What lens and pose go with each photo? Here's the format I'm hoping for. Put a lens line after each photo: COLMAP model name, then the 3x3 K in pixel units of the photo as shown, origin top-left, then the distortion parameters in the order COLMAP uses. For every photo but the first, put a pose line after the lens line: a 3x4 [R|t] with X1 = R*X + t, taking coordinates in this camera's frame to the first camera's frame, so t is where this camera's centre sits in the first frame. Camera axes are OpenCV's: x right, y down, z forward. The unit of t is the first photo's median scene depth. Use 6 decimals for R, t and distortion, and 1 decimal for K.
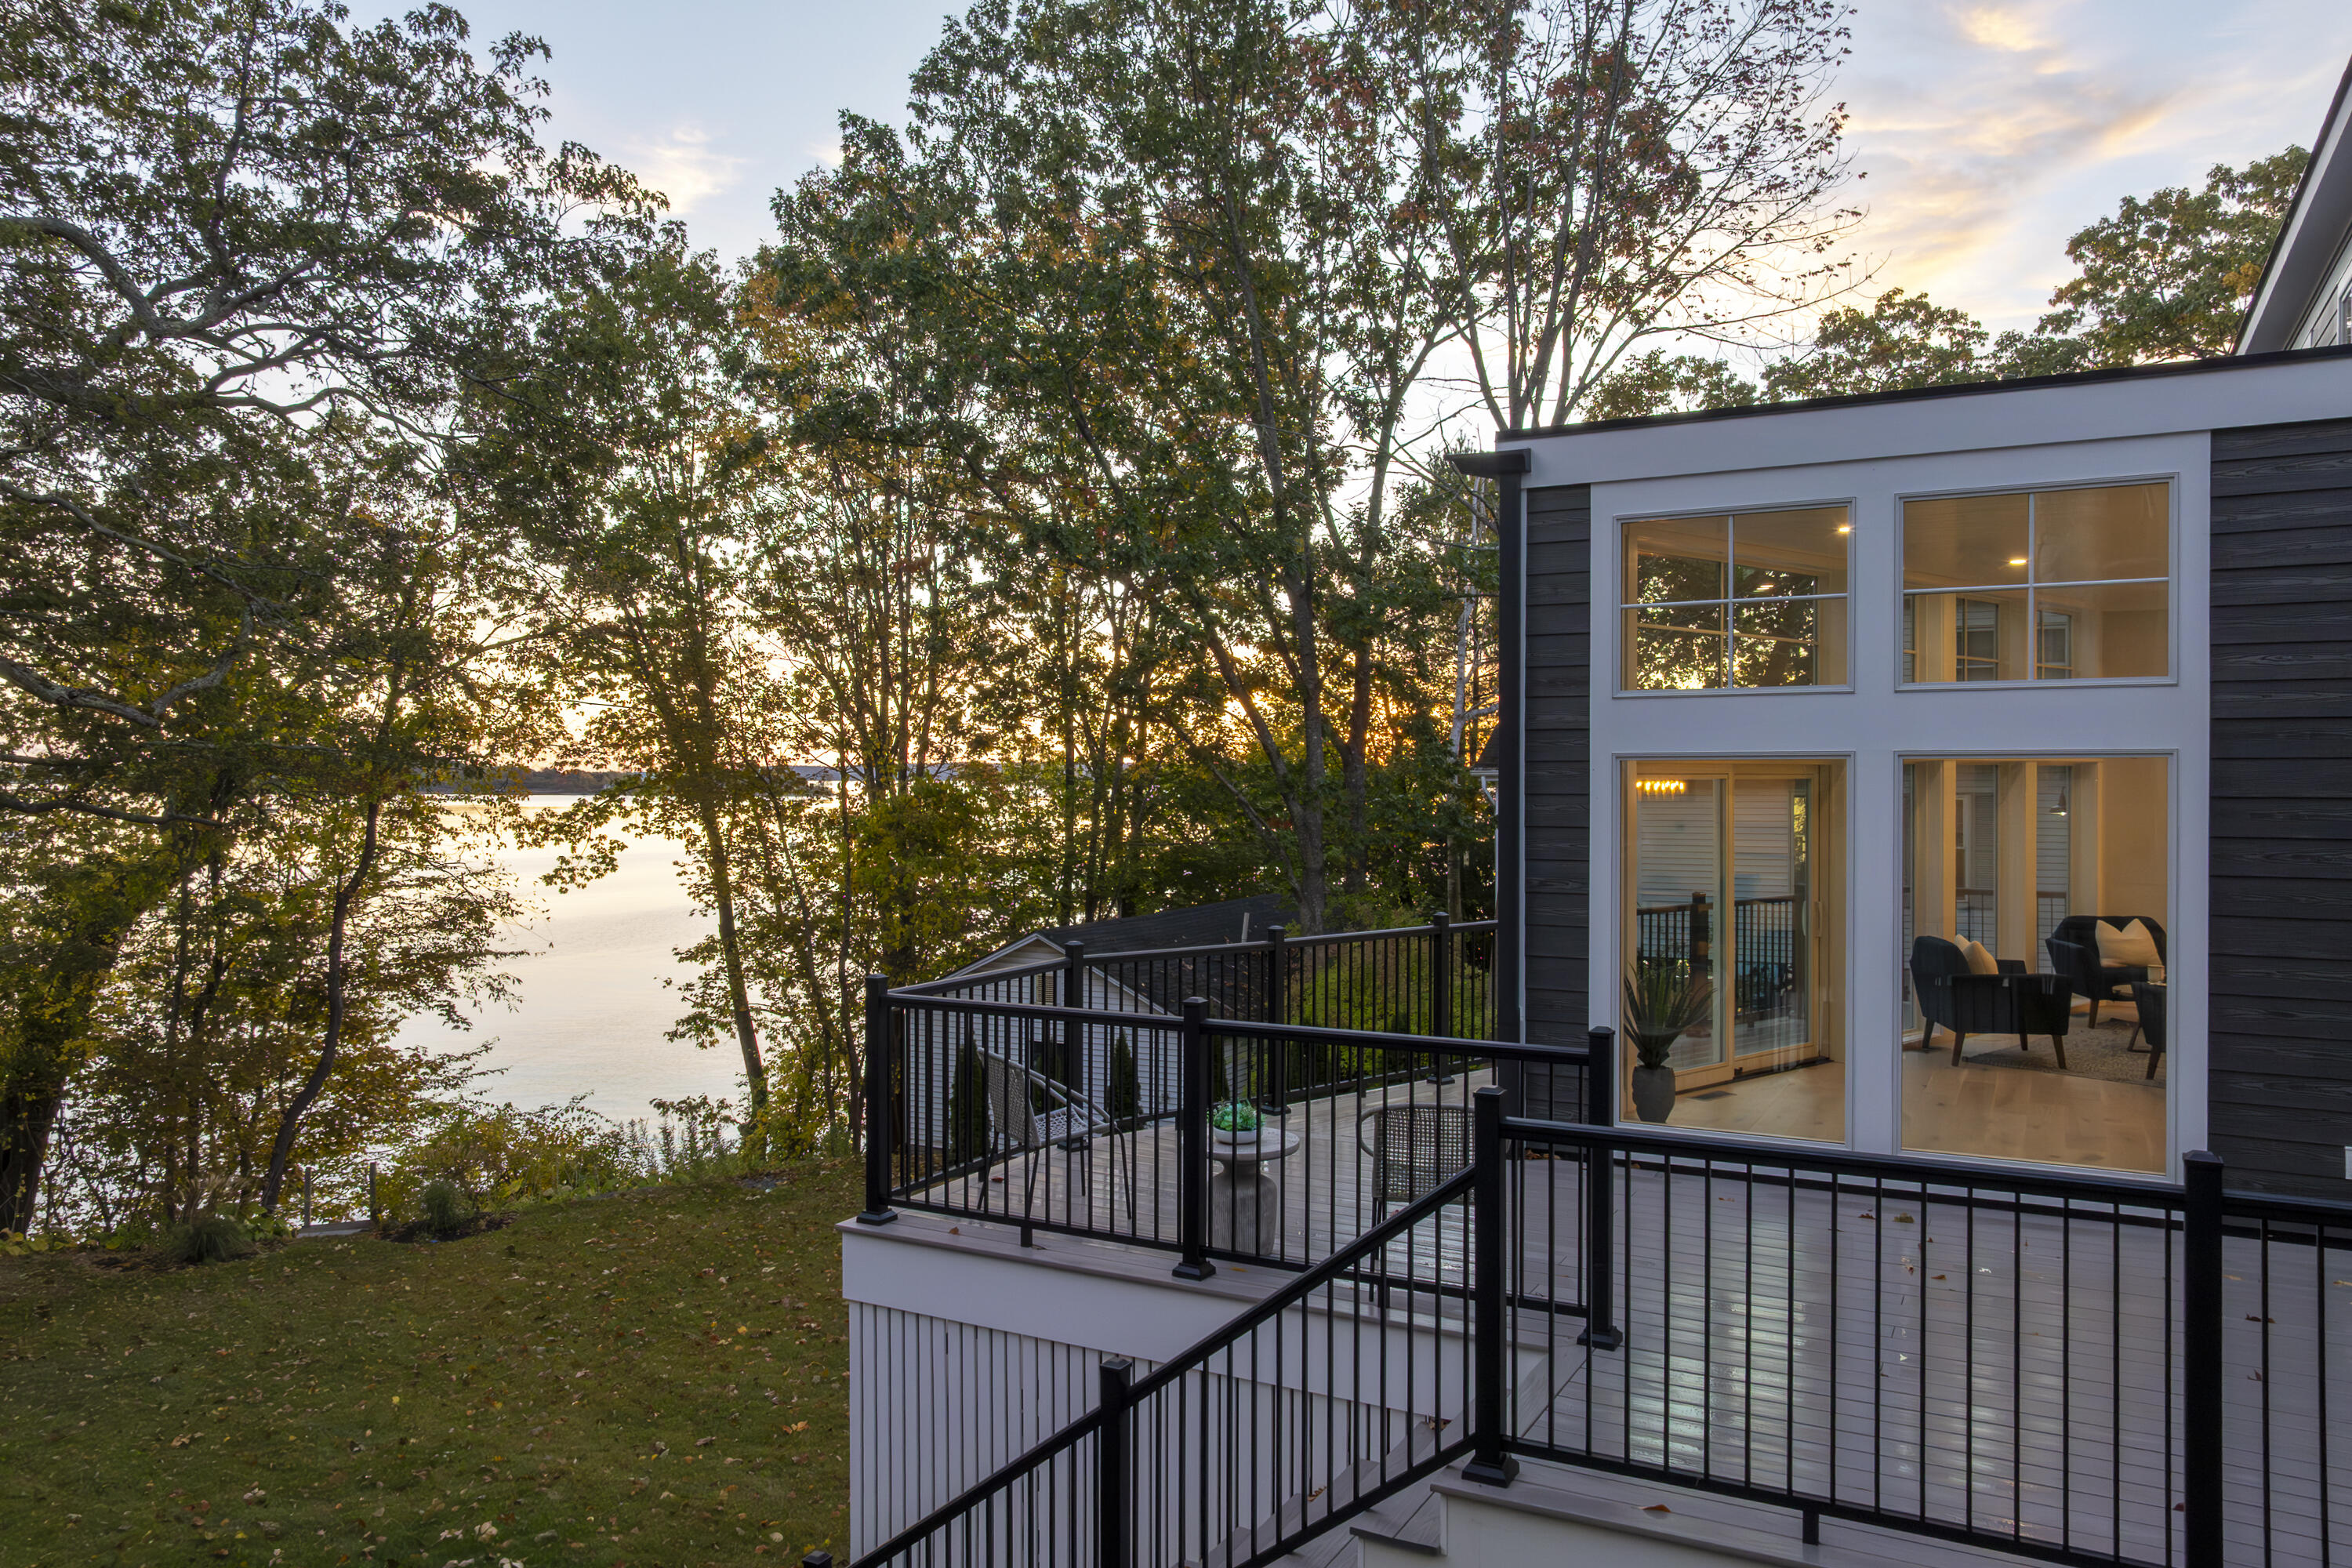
lens RADIAL K [[1626.8, 0, 1186.1], [0, 1626.8, 800.0], [0, 0, 1]] dist [-0.006402, -0.002900]
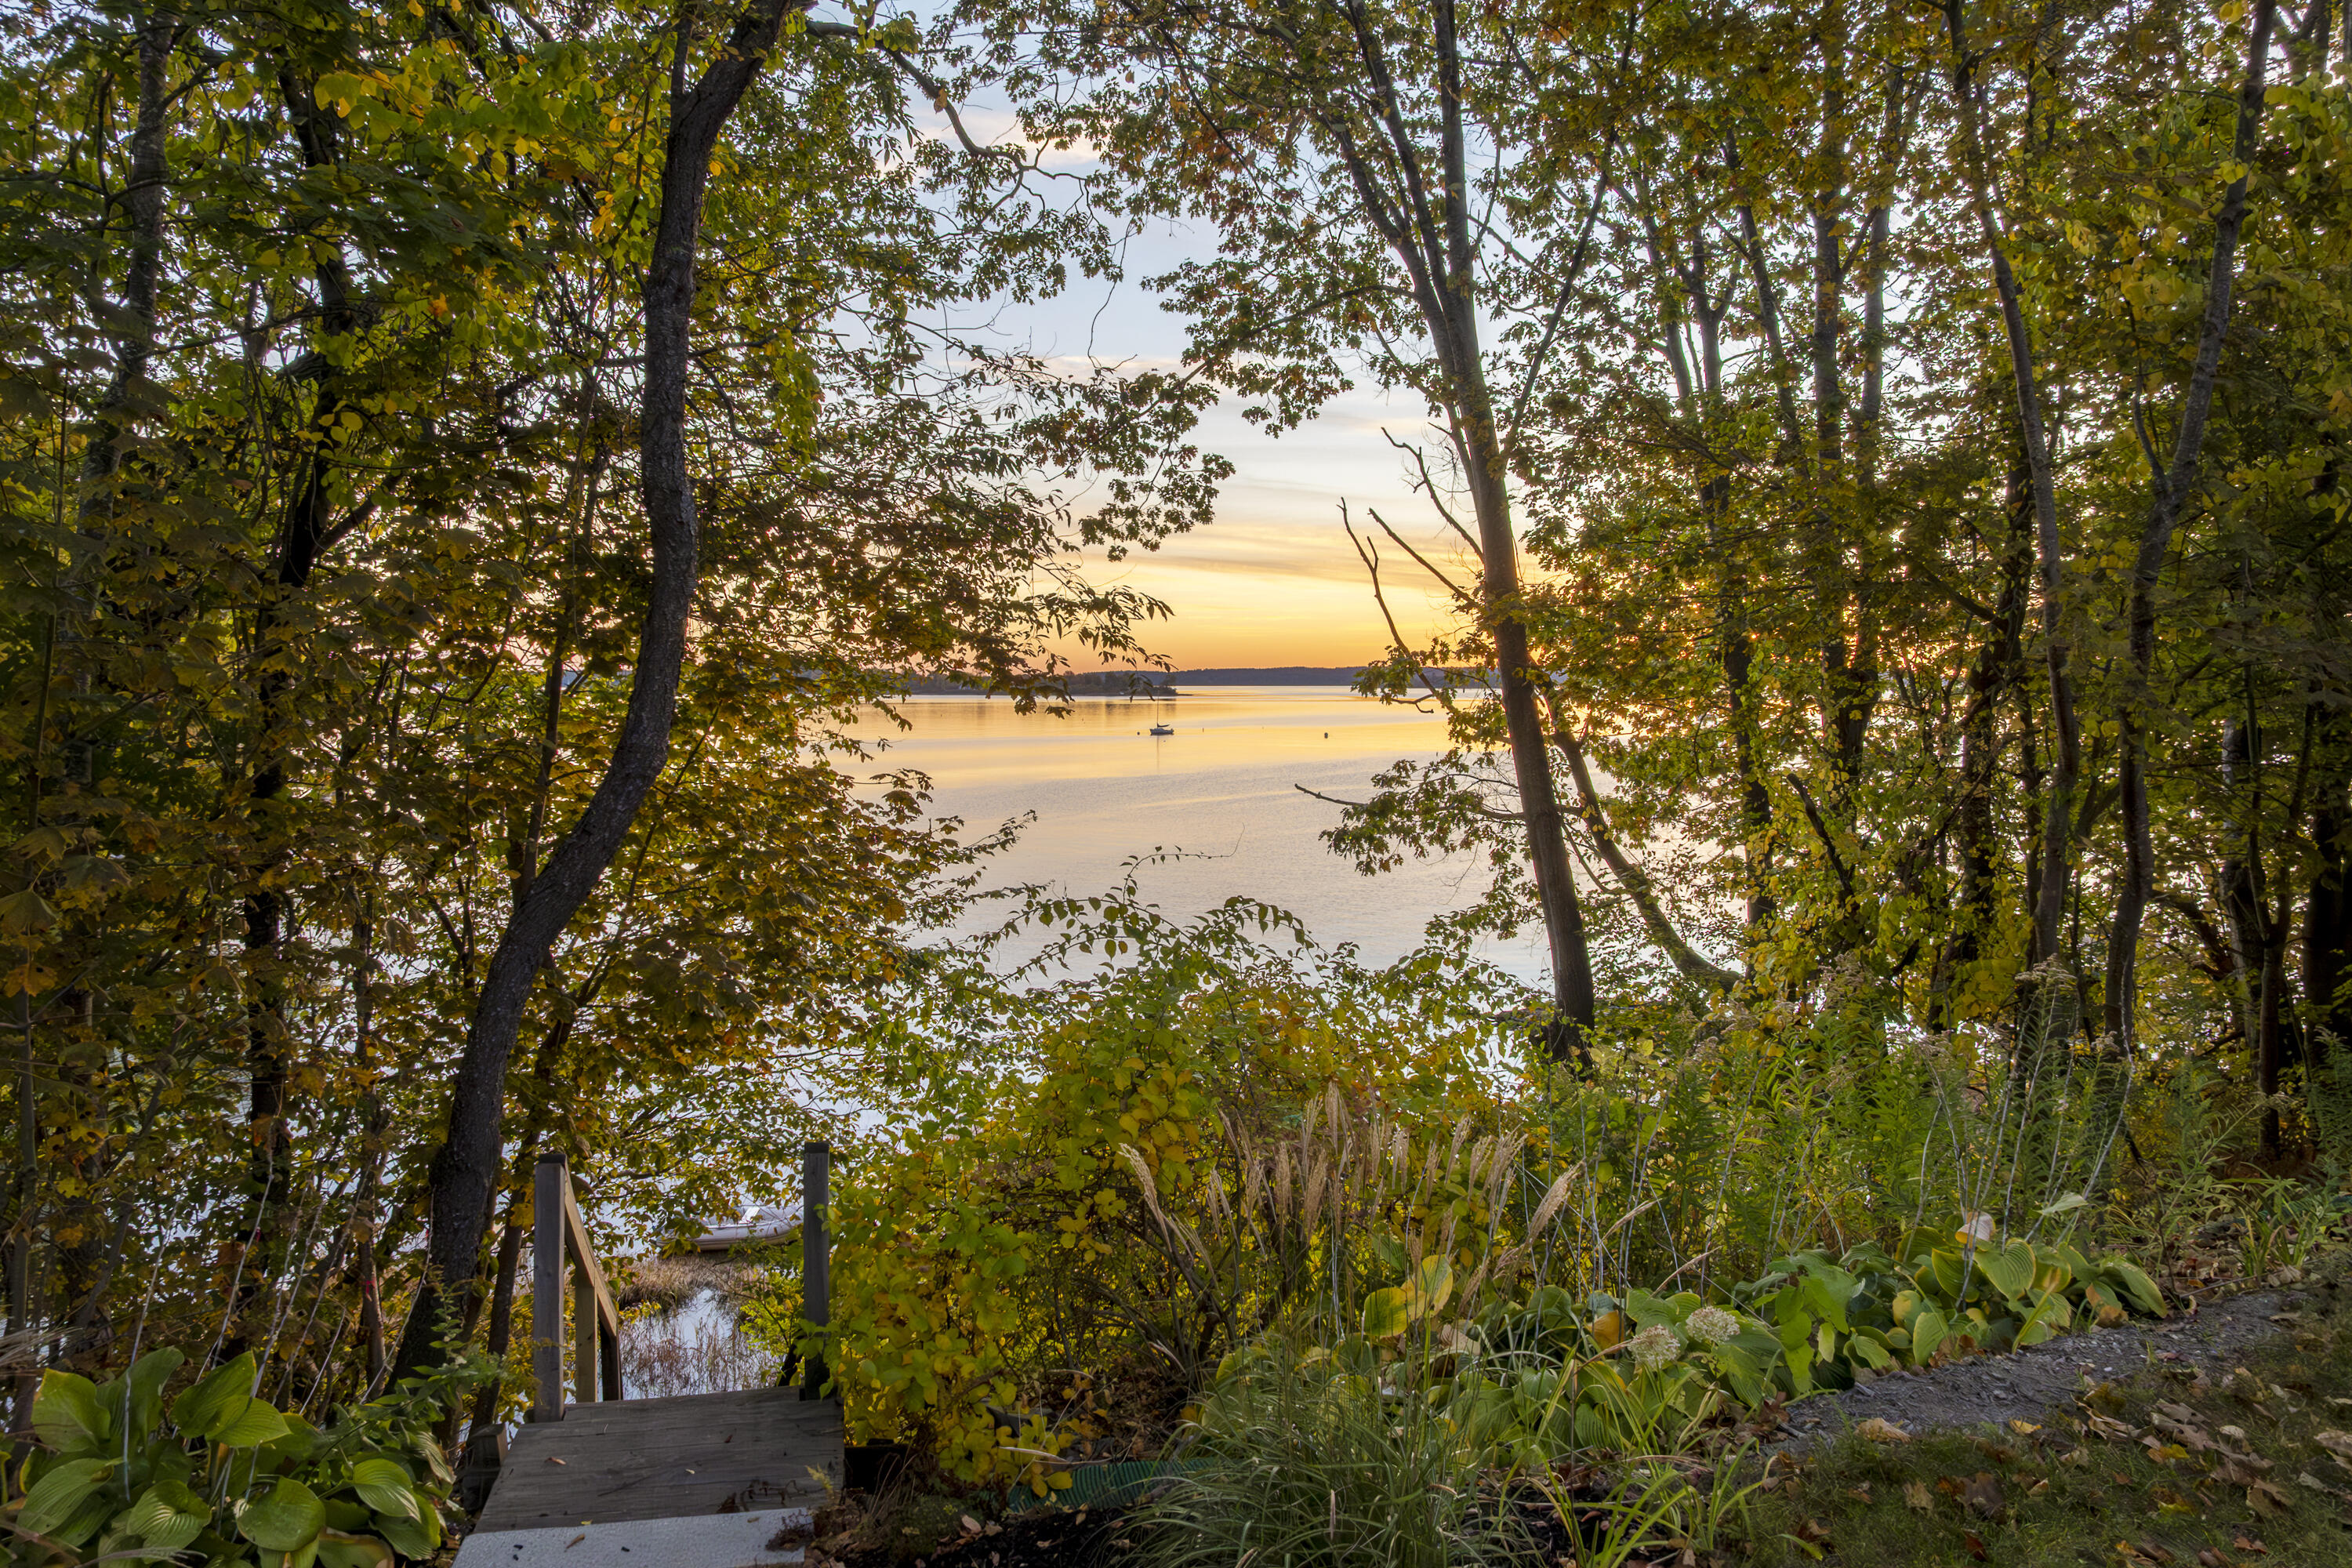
lens RADIAL K [[1626.8, 0, 1186.1], [0, 1626.8, 800.0], [0, 0, 1]] dist [-0.006402, -0.002900]
pose [[0.979586, 0.023747, -0.199620, -0.257933], [-0.010939, 0.997824, 0.065023, 0.099260], [0.200730, -0.061512, 0.977714, 0.500381]]
